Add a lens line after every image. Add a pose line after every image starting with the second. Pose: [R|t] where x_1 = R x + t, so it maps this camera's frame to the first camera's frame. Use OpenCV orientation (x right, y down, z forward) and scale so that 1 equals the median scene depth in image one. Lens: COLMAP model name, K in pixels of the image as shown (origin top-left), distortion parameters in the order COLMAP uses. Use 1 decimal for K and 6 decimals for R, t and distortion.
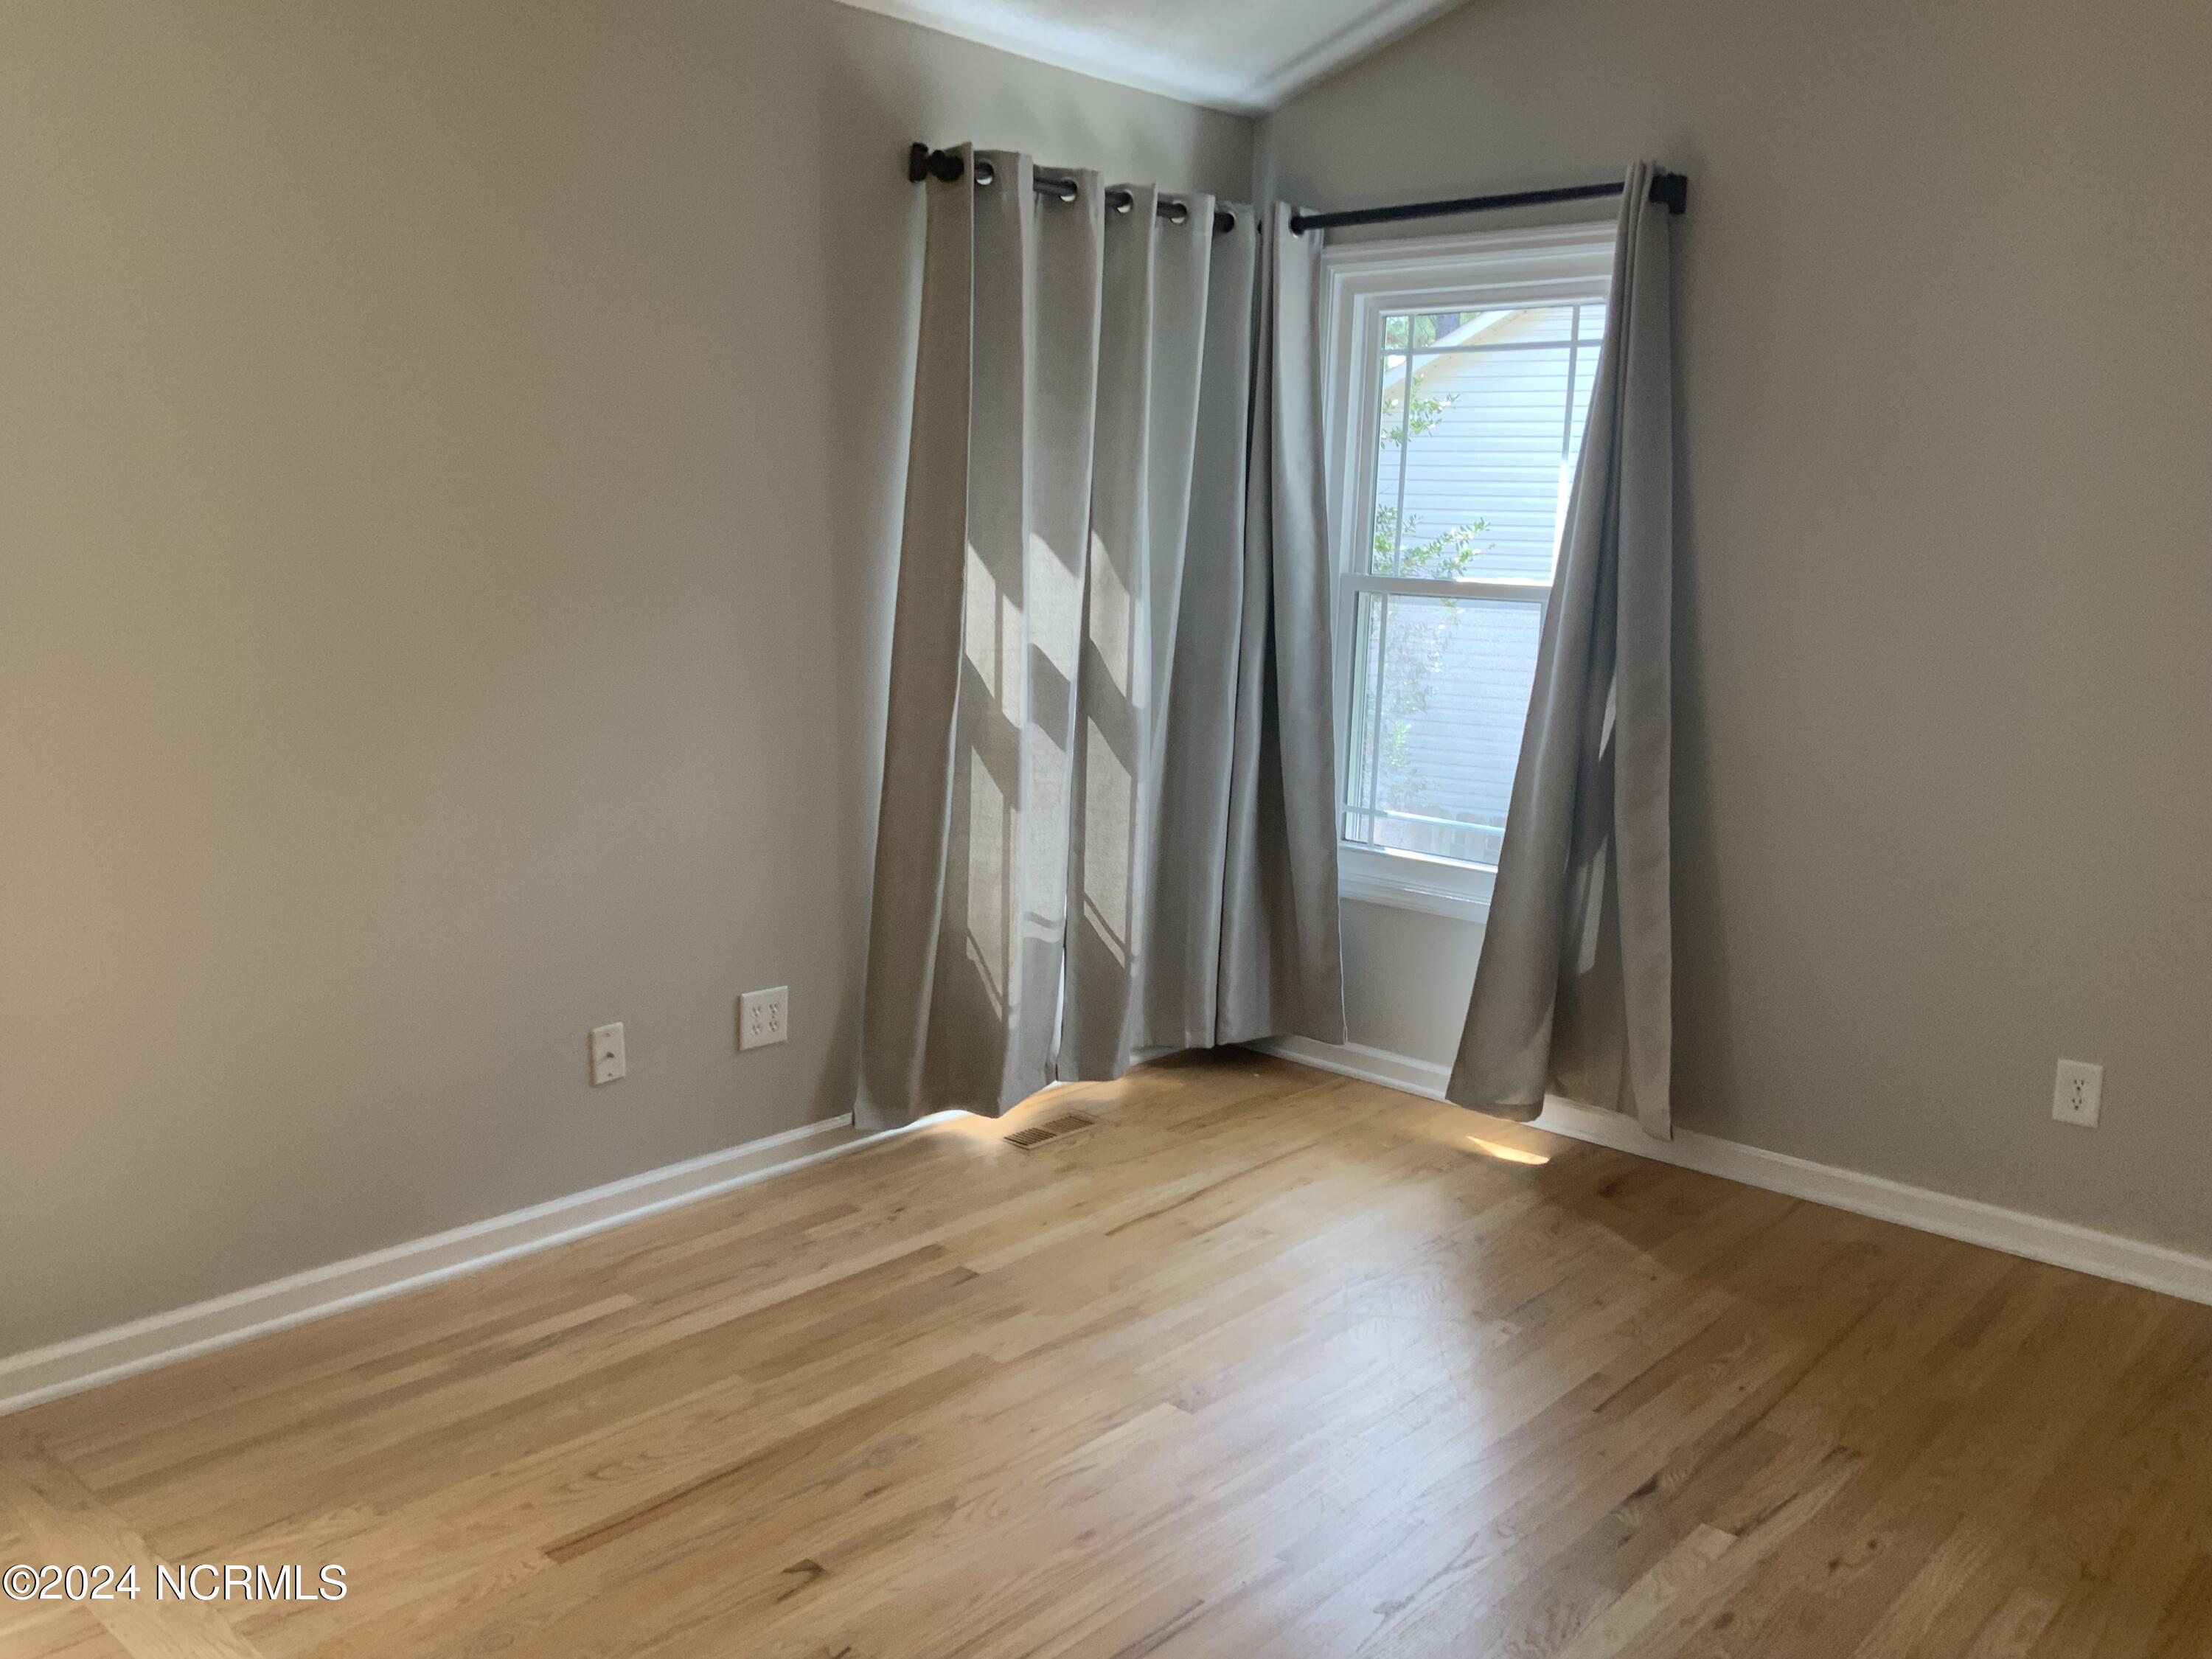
lens RADIAL K [[1873.0, 0, 1106.0], [0, 1873.0, 829.5], [0, 0, 1]] dist [0.147778, -0.294352]
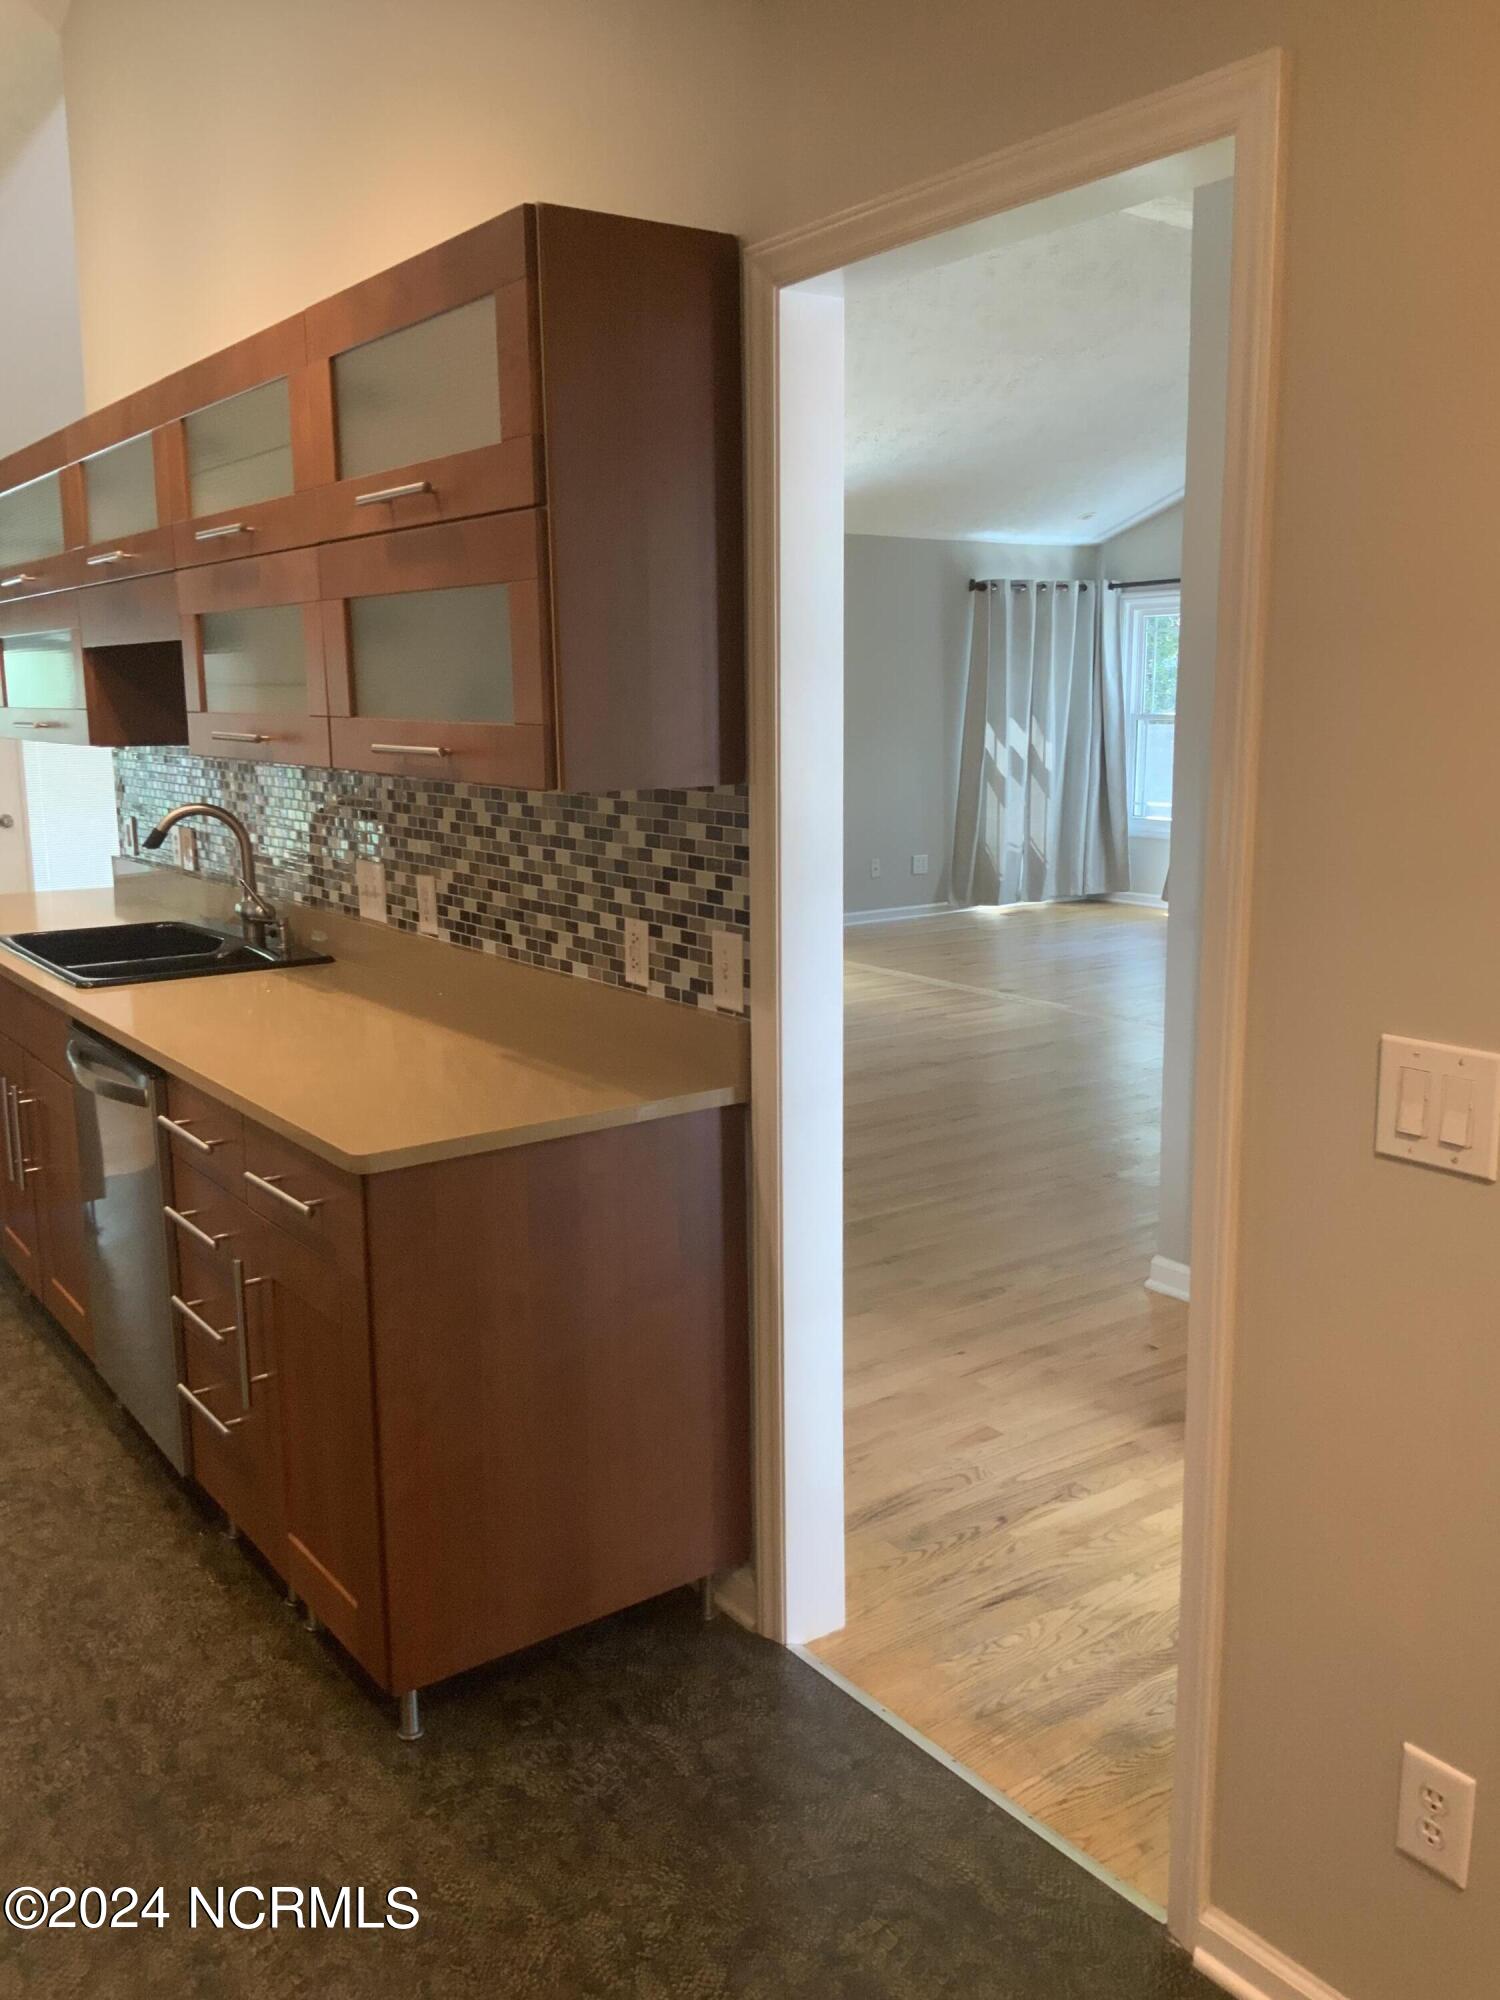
lens RADIAL K [[1689.9, 0, 750.0], [0, 1689.9, 1000.0], [0, 0, 1]] dist [0.117158, -0.220406]
pose [[0.975475, -0.001806, -0.220101, 0.141169], [0.002105, 0.999997, 0.001124, 0.288666], [0.220099, -0.001560, 0.975476, -1.601724]]
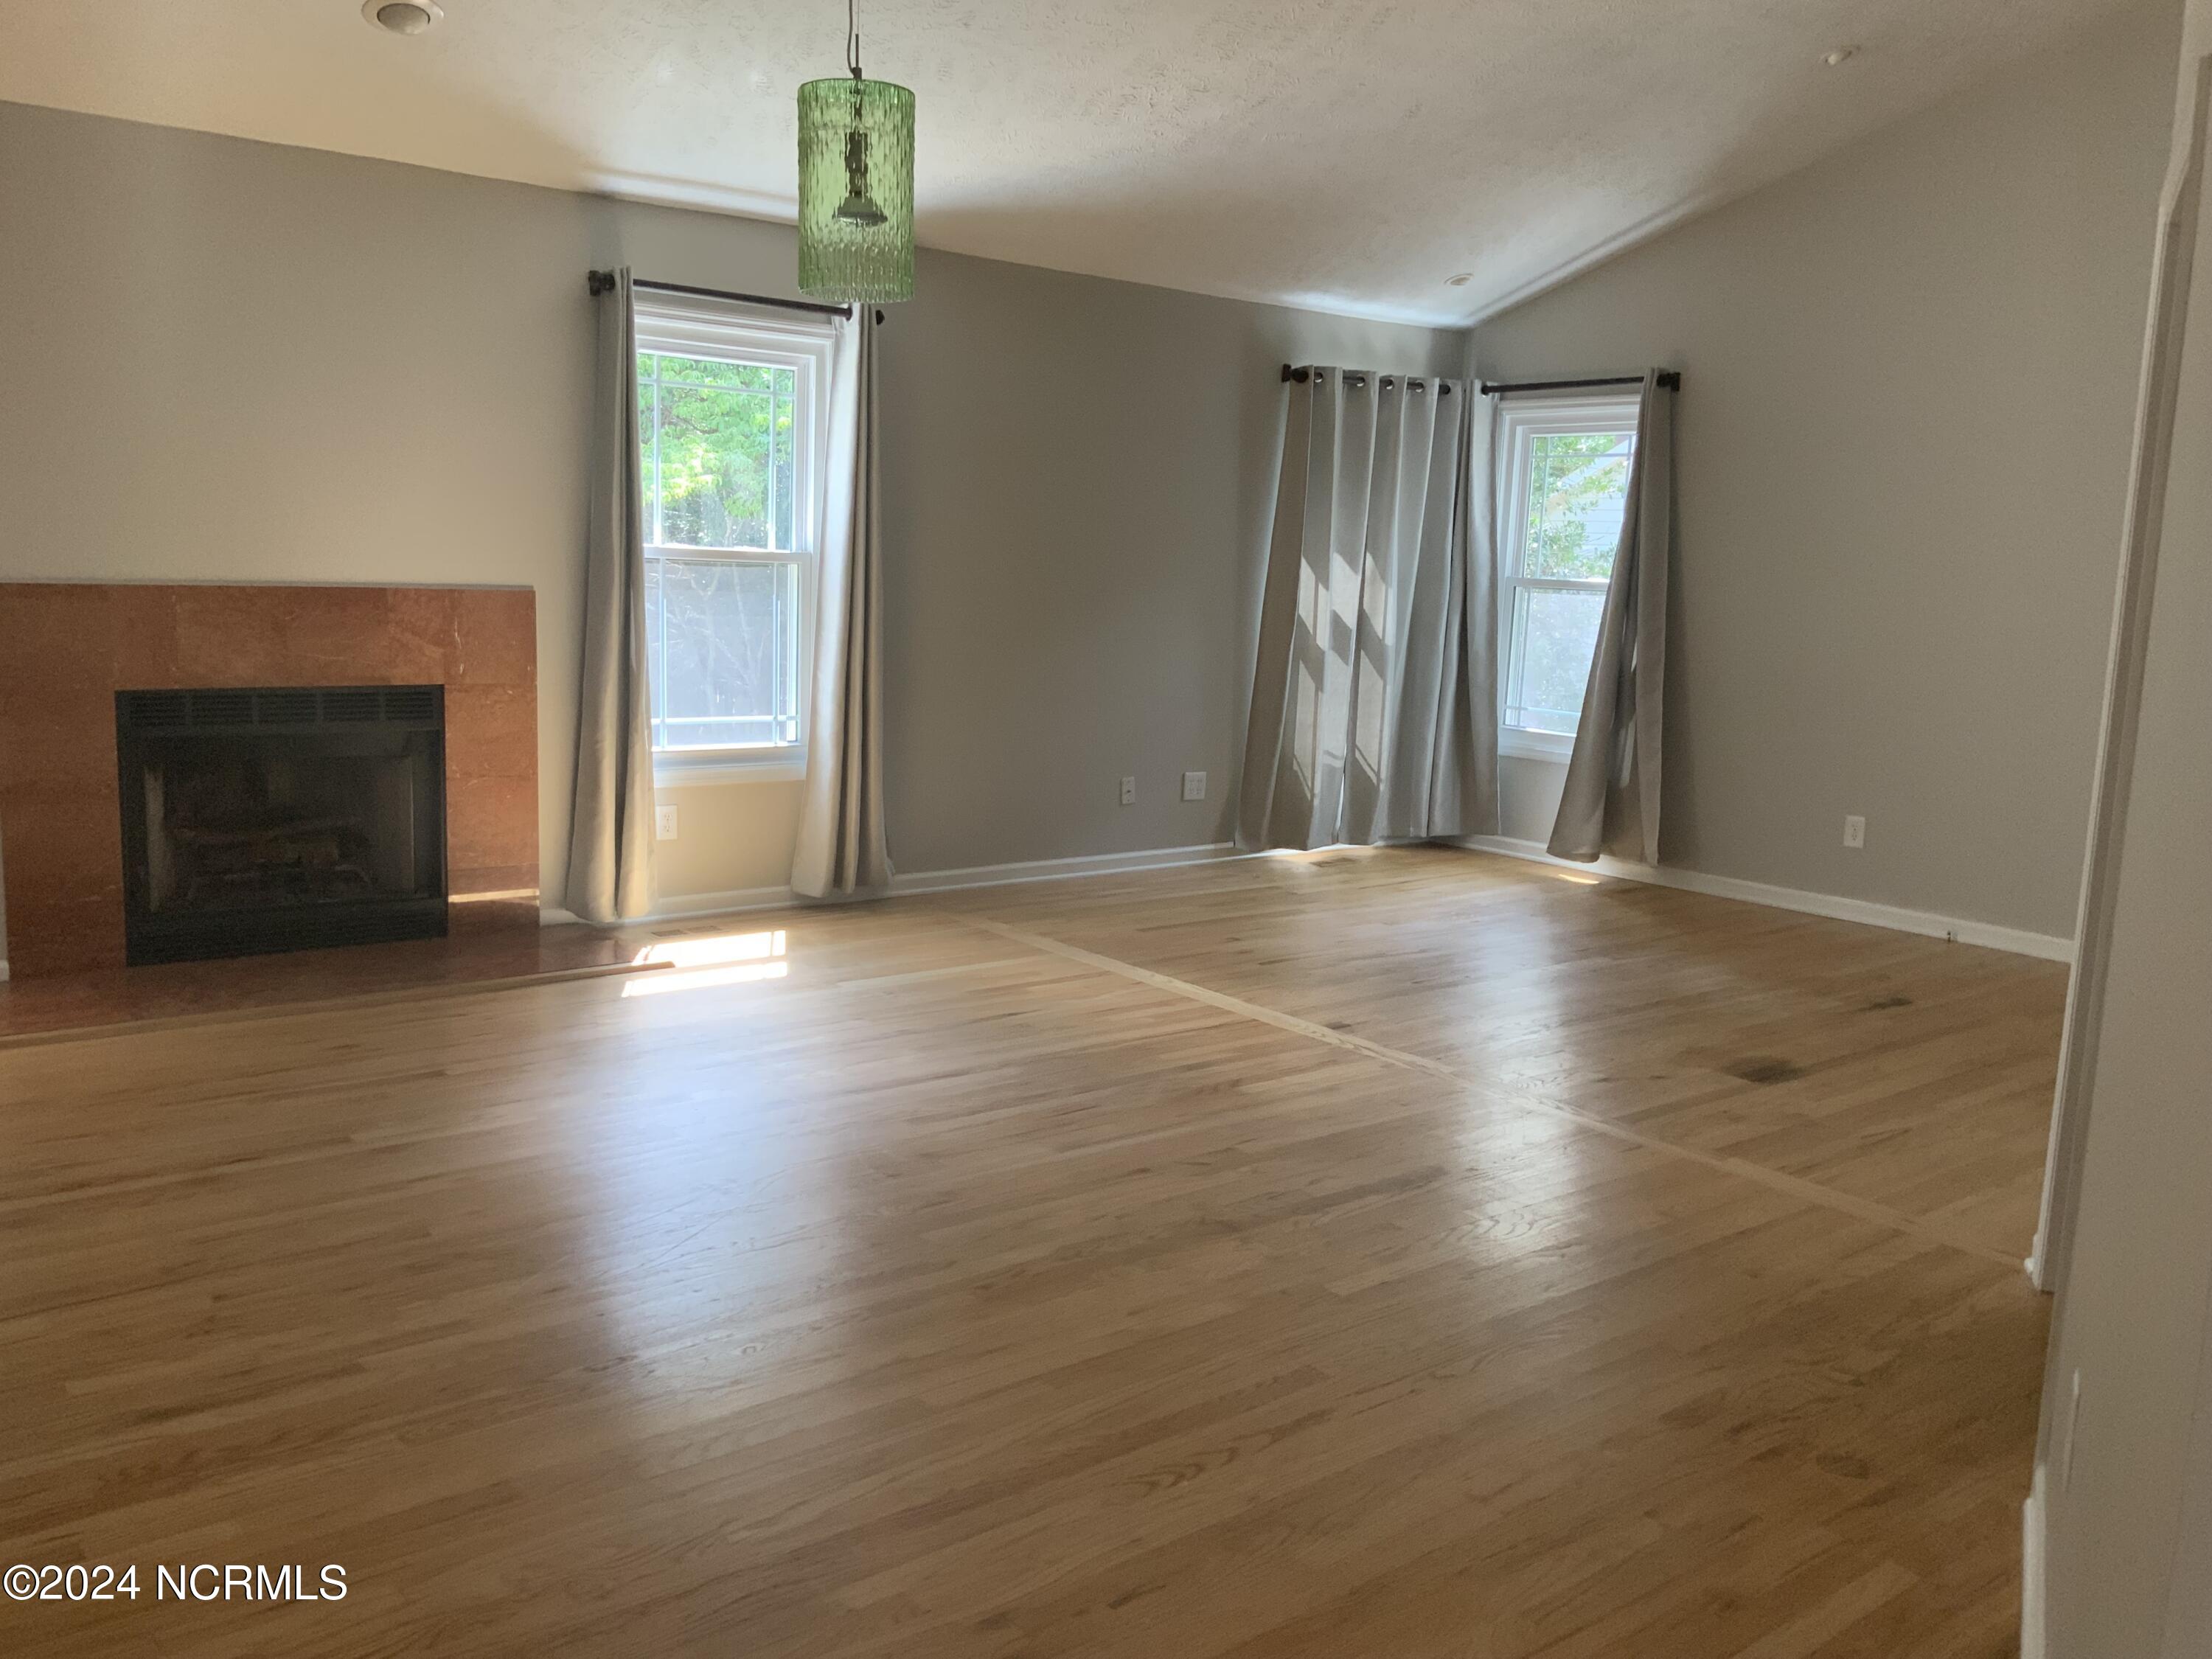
lens RADIAL K [[1873.0, 0, 1106.0], [0, 1873.0, 829.5], [0, 0, 1]] dist [0.147778, -0.294352]
pose [[0.986928, 0.031662, -0.158019, 0.043086], [-0.035976, 0.999052, -0.024510, 0.182502], [0.157093, 0.029874, 0.987132, -0.938120]]
